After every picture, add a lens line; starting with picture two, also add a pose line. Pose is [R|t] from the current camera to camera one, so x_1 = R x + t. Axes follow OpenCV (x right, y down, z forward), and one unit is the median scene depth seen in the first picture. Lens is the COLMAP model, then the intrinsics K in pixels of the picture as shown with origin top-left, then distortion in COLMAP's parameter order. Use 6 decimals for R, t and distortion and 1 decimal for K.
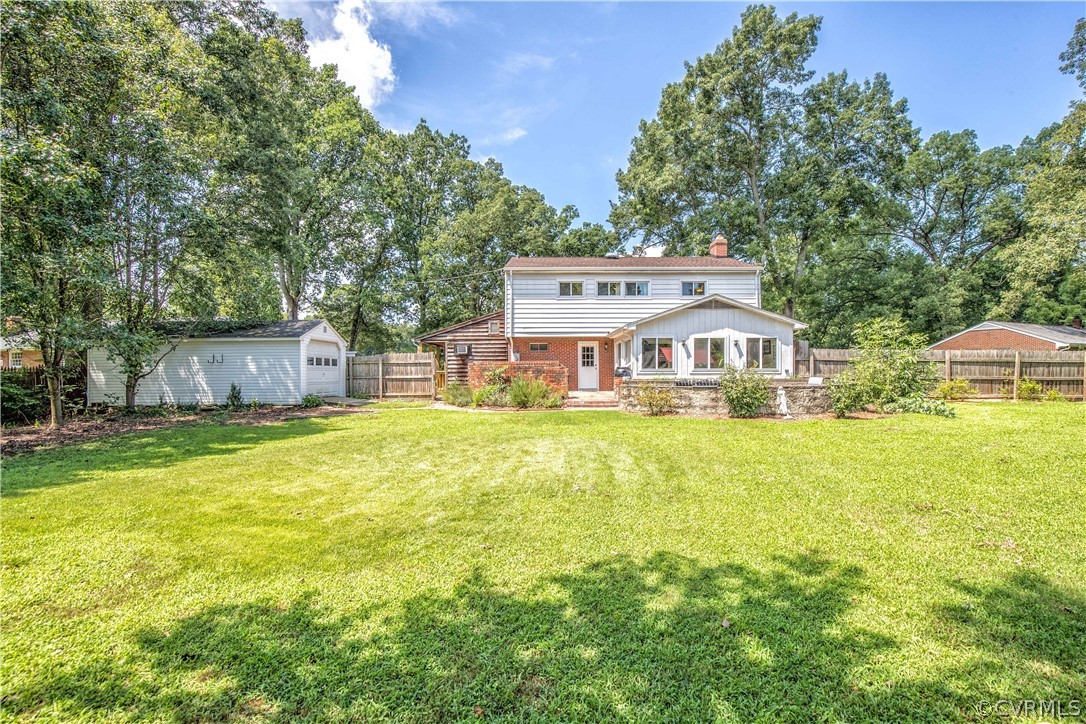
lens RADIAL K [[499.7, 0, 550.6], [0, 499.7, 368.2], [0, 0, 1]] dist [-0.028691, 0.000351]
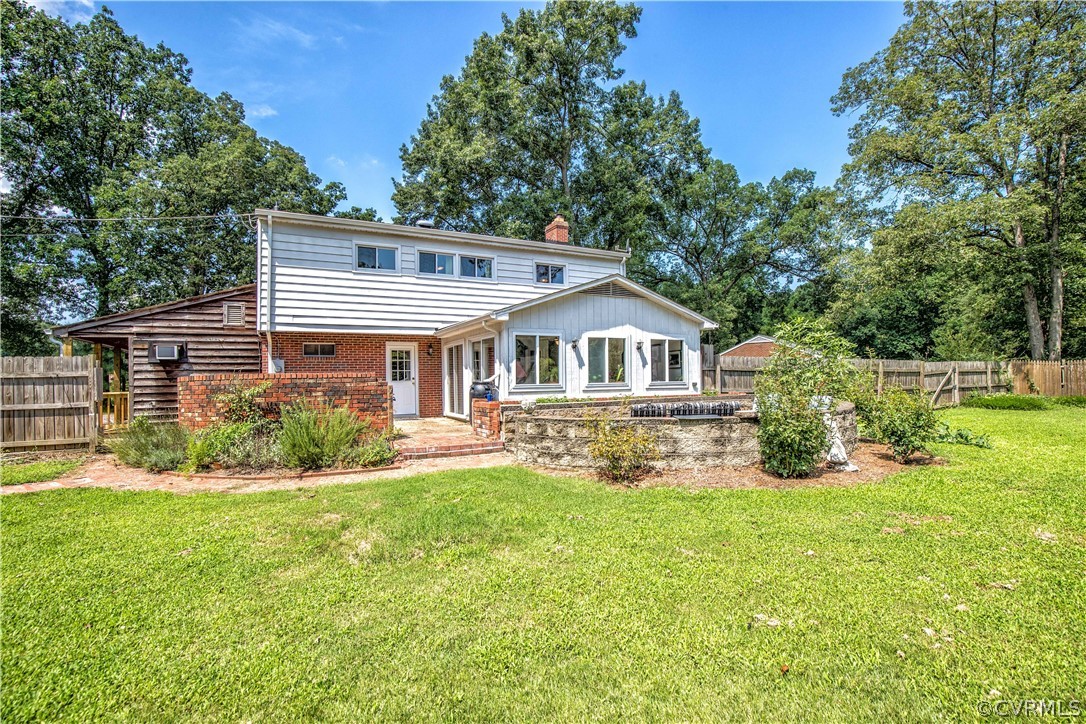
lens RADIAL K [[499.7, 0, 550.6], [0, 499.7, 368.2], [0, 0, 1]] dist [-0.028691, 0.000351]
pose [[0.889607, 0.001159, 0.456725, -0.050831], [0.009491, 0.999734, -0.021024, -0.004459], [-0.456628, 0.023038, 0.889359, 0.344814]]
